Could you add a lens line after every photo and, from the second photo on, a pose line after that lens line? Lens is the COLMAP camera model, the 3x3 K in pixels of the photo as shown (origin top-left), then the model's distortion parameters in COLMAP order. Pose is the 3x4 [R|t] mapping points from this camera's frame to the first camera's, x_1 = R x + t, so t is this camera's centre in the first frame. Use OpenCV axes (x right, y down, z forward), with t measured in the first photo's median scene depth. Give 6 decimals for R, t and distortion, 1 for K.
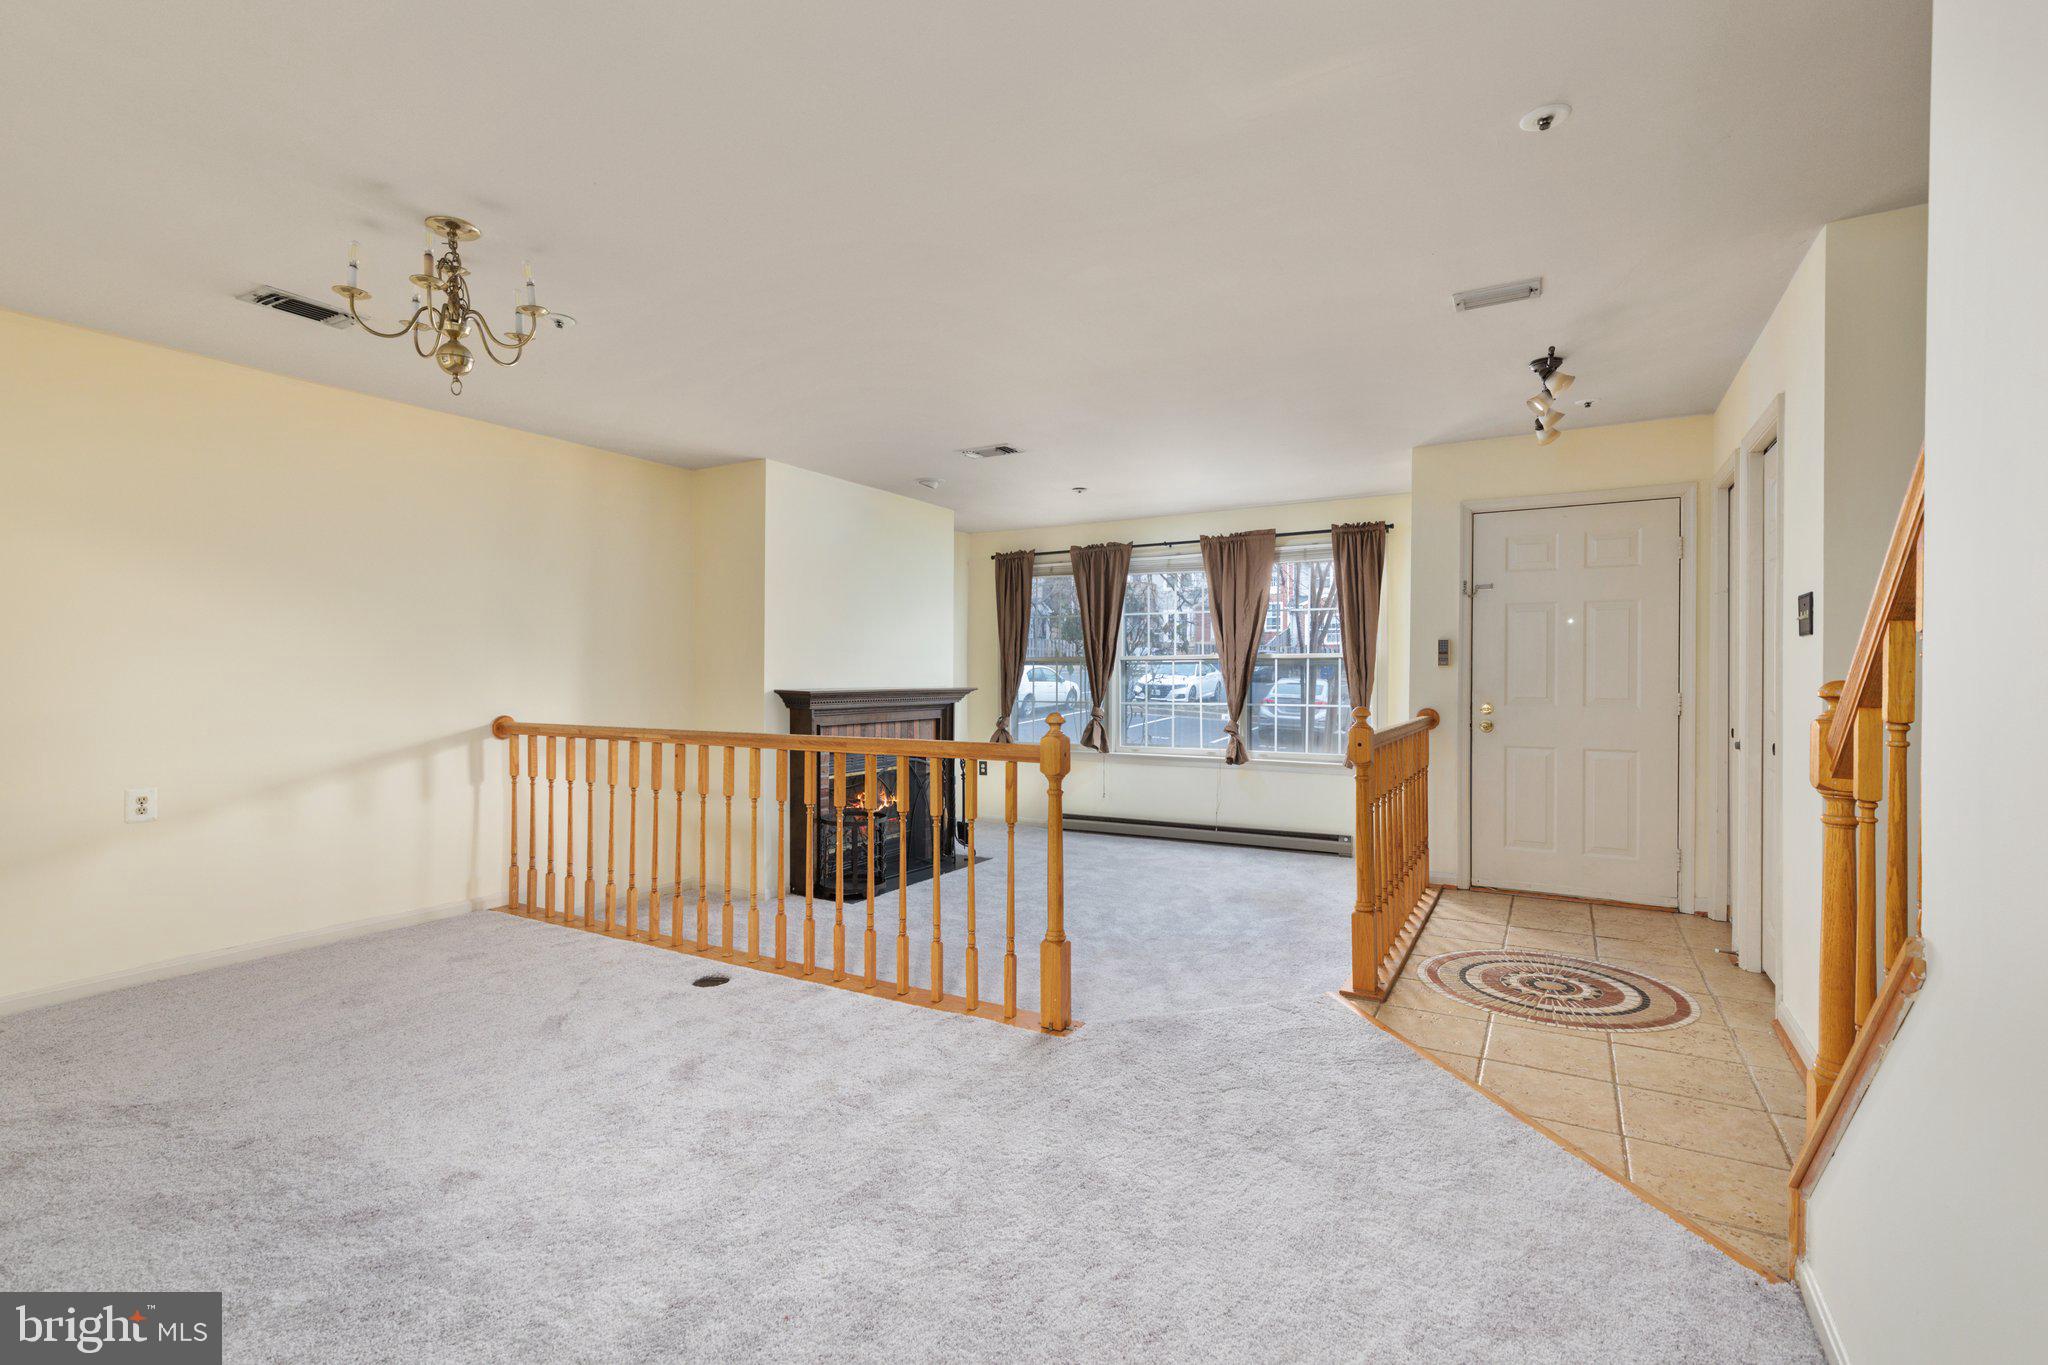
lens RADIAL K [[921.1, 0, 1024.9], [0, 921.1, 675.3], [0, 0, 1]] dist [0.001549, -0.000825]
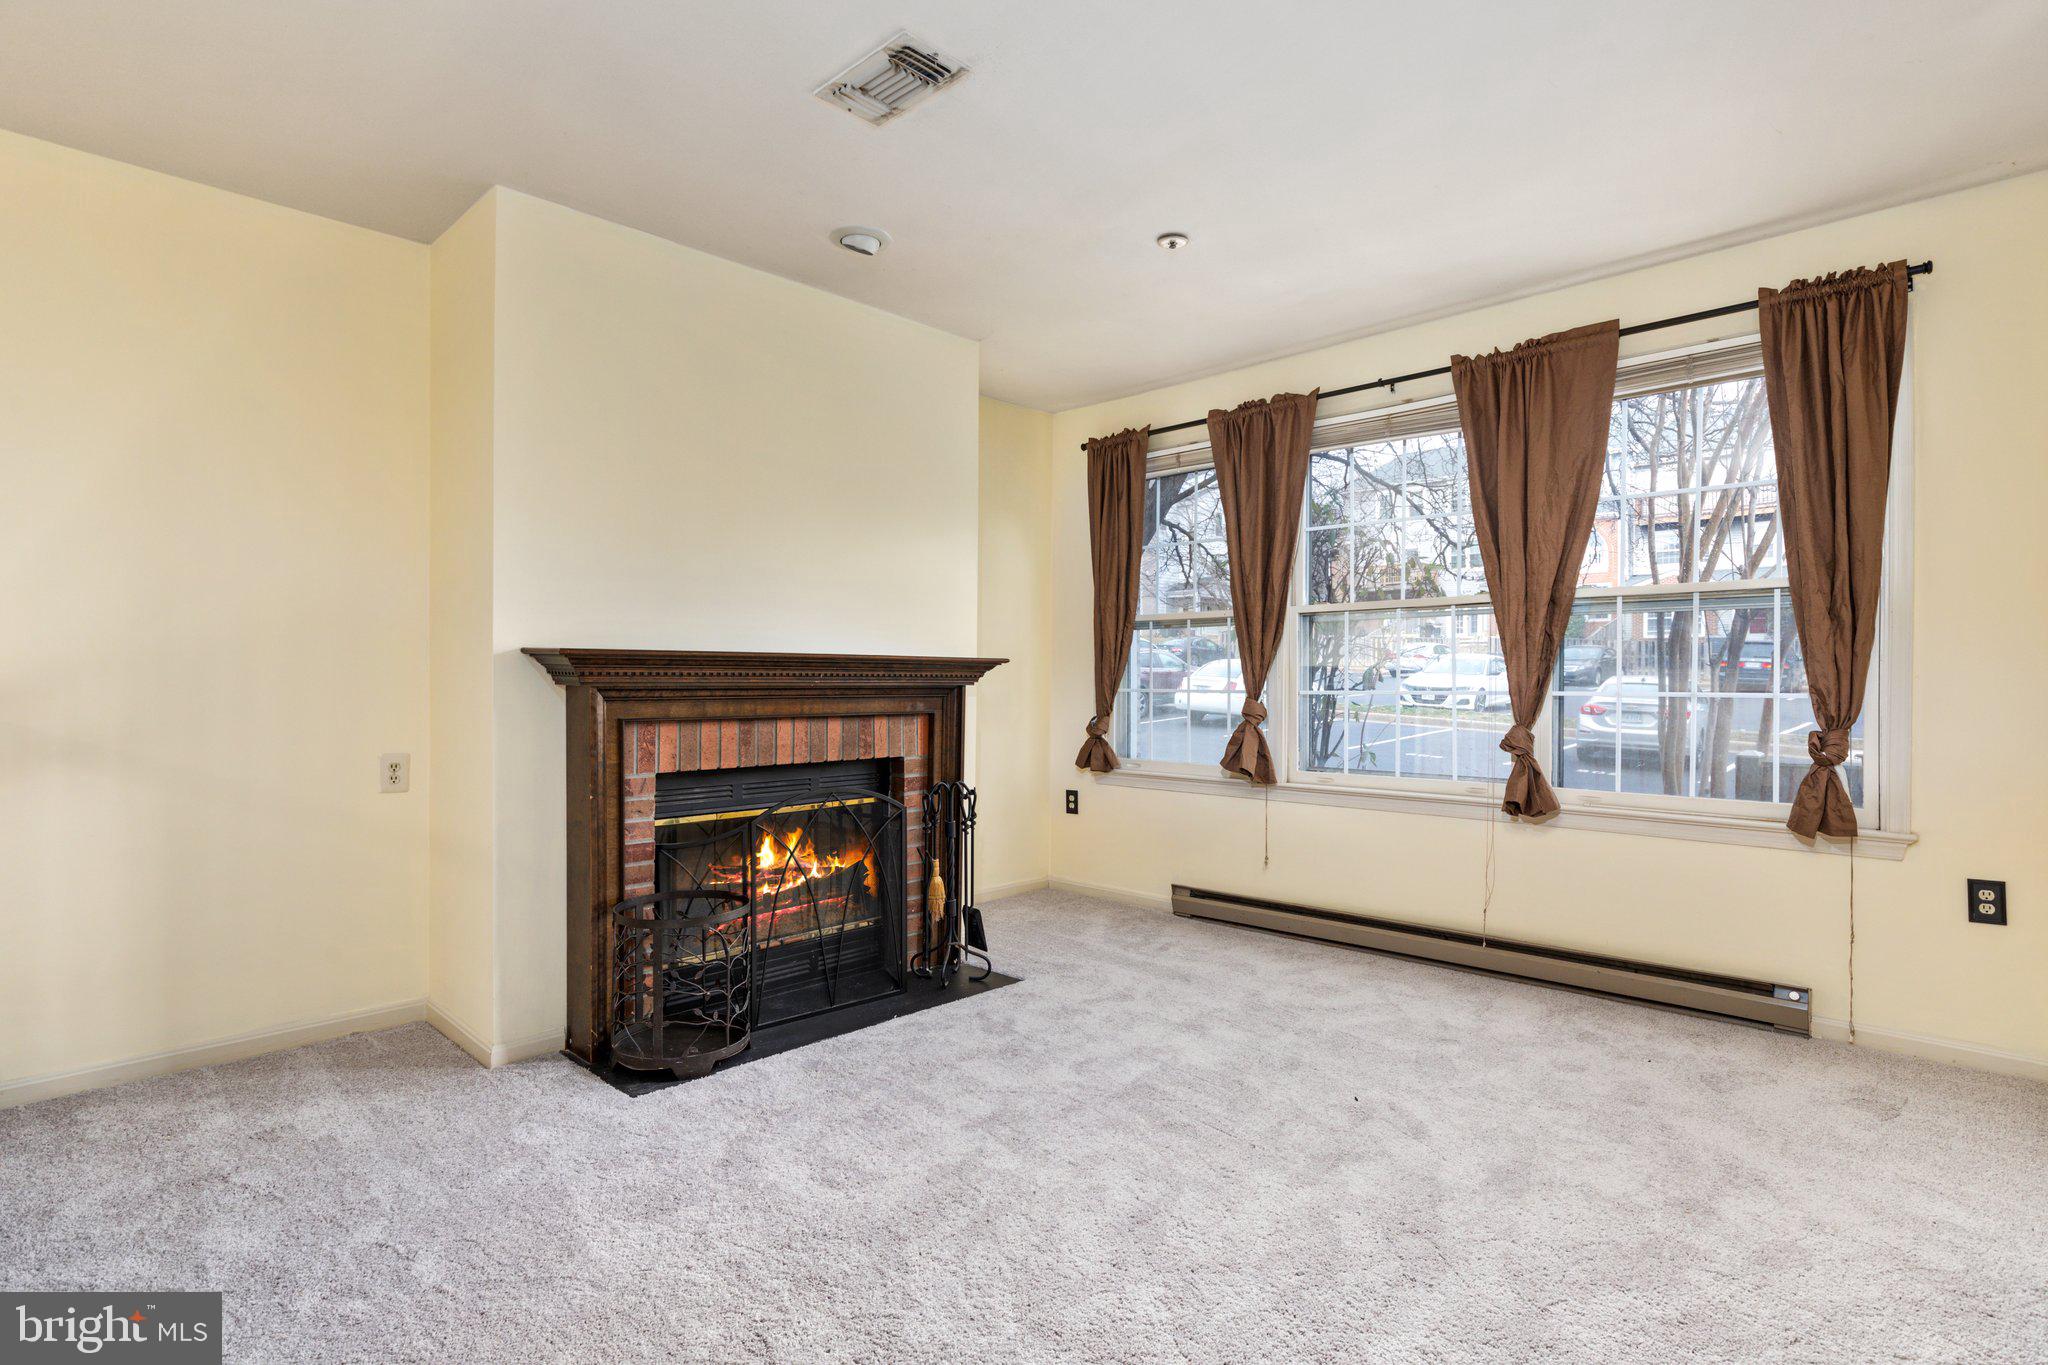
lens RADIAL K [[1030.6, 0, 1024.0], [0, 1030.6, 682.5], [0, 0, 1]] dist [-0.000039, 0.000549]
pose [[0.970521, 0.001377, -0.241015, 0.121469], [-0.001037, 0.999998, 0.001539, 0.031179], [0.241016, -0.001244, 0.970520, 0.484340]]
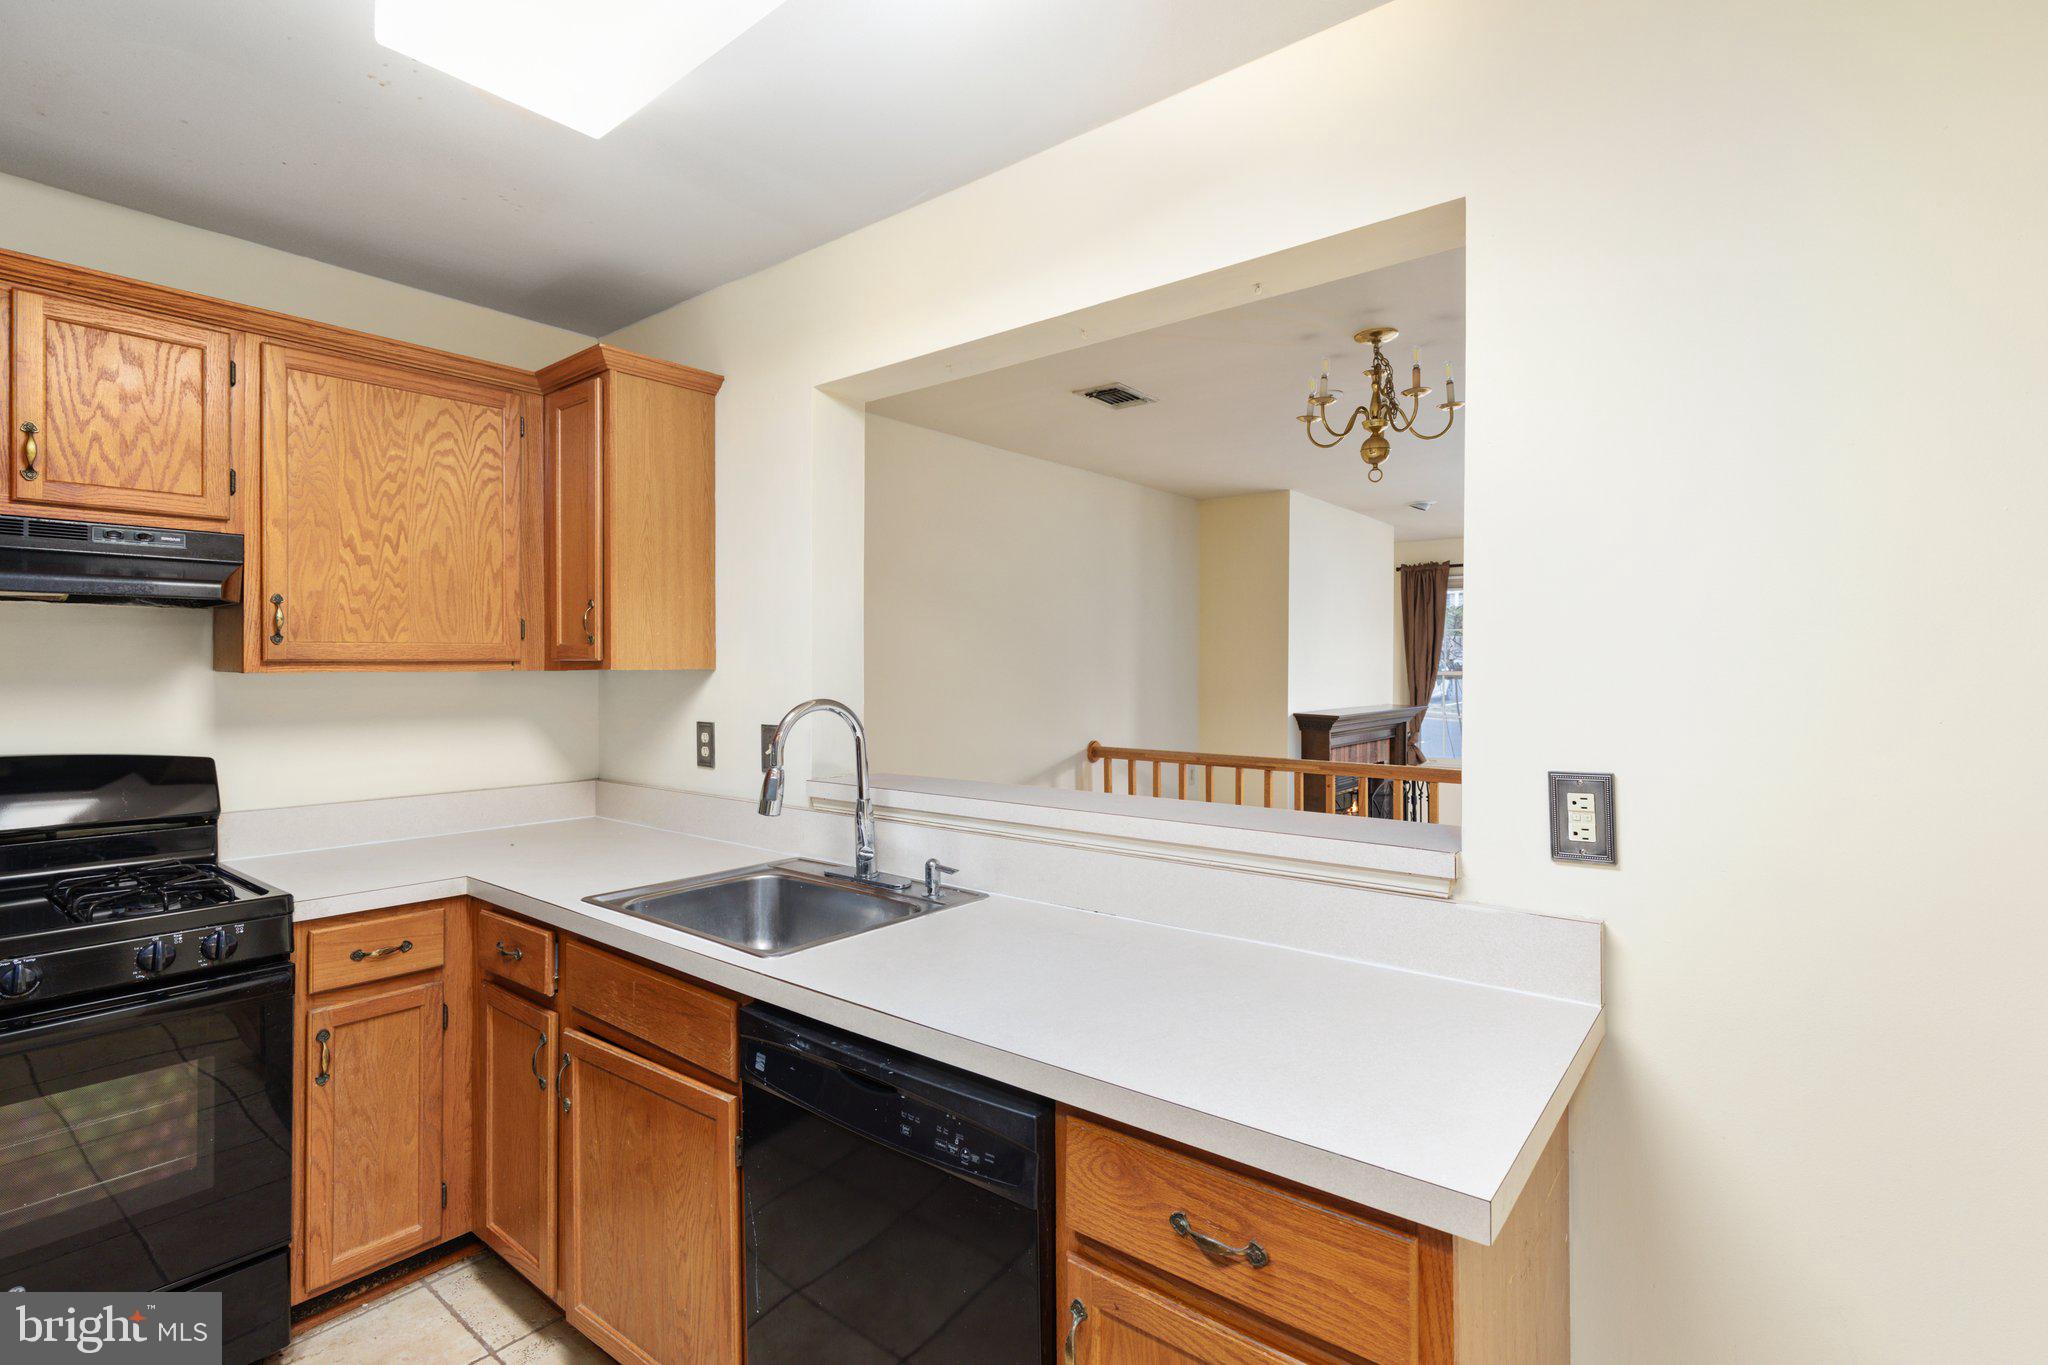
lens RADIAL K [[972.2, 0, 1025.7], [0, 972.2, 659.3], [0, 0, 1]] dist [0.018636, -0.000129]
pose [[0.988691, -0.000953, -0.149965, -0.373906], [-0.000256, 0.999968, -0.008044, -0.033503], [0.149967, 0.007991, 0.988659, -0.107303]]
